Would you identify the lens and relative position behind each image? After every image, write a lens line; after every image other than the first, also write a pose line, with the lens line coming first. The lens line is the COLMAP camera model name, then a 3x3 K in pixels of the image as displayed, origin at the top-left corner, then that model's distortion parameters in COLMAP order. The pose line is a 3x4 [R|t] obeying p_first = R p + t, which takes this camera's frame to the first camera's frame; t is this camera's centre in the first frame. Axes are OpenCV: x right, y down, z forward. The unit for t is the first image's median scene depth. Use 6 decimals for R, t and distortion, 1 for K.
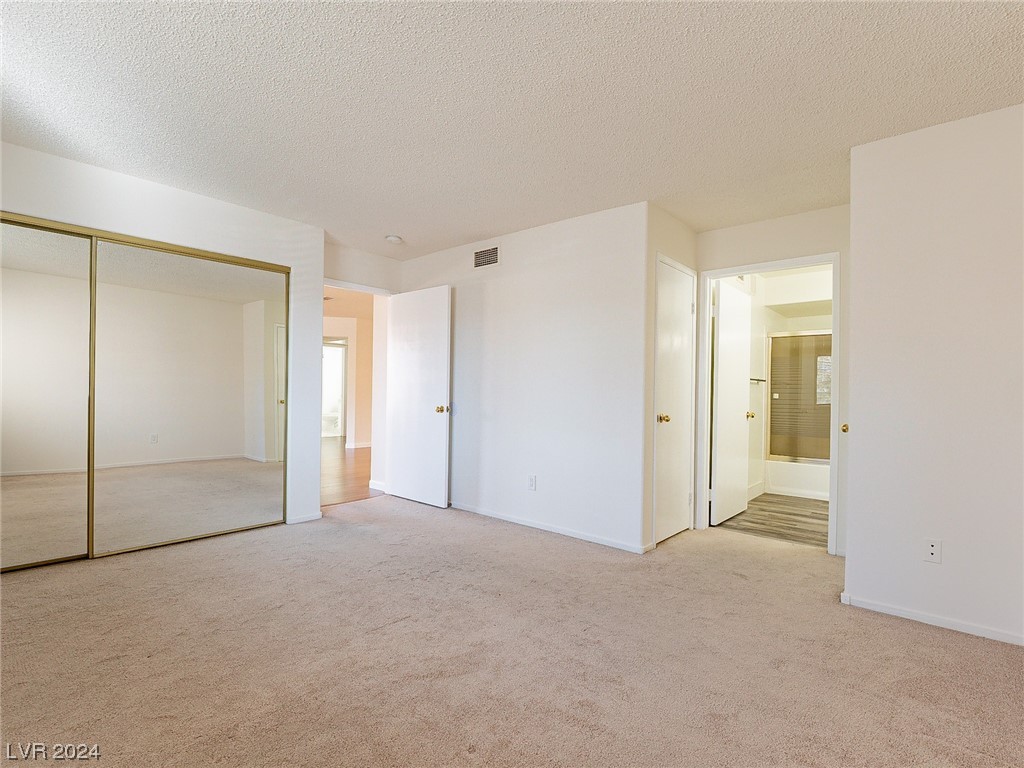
lens RADIAL K [[499.6, 0, 512.6], [0, 499.6, 387.2], [0, 0, 1]] dist [-0.010512, -0.002525]
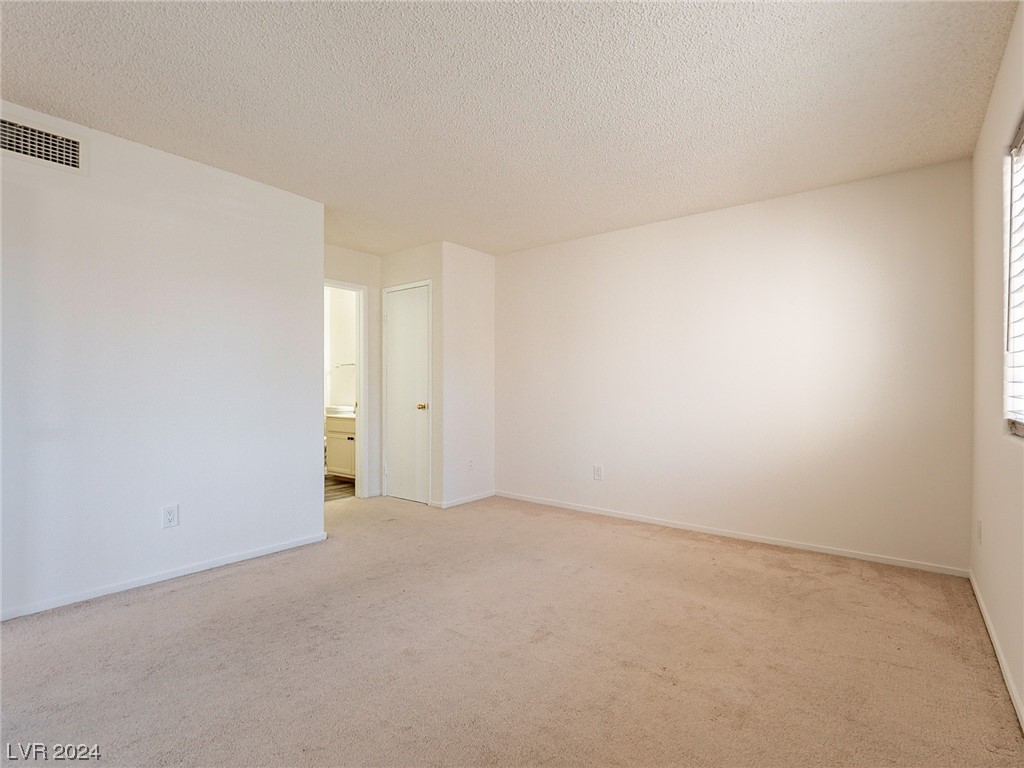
lens RADIAL K [[499.6, 0, 512.5], [0, 499.6, 386.1], [0, 0, 1]] dist [-0.010512, -0.002525]
pose [[-0.051798, -0.009465, 0.998613, -0.749776], [-0.001310, 0.999955, 0.009410, 0.000322], [-0.998657, -0.000821, -0.051808, 0.610360]]
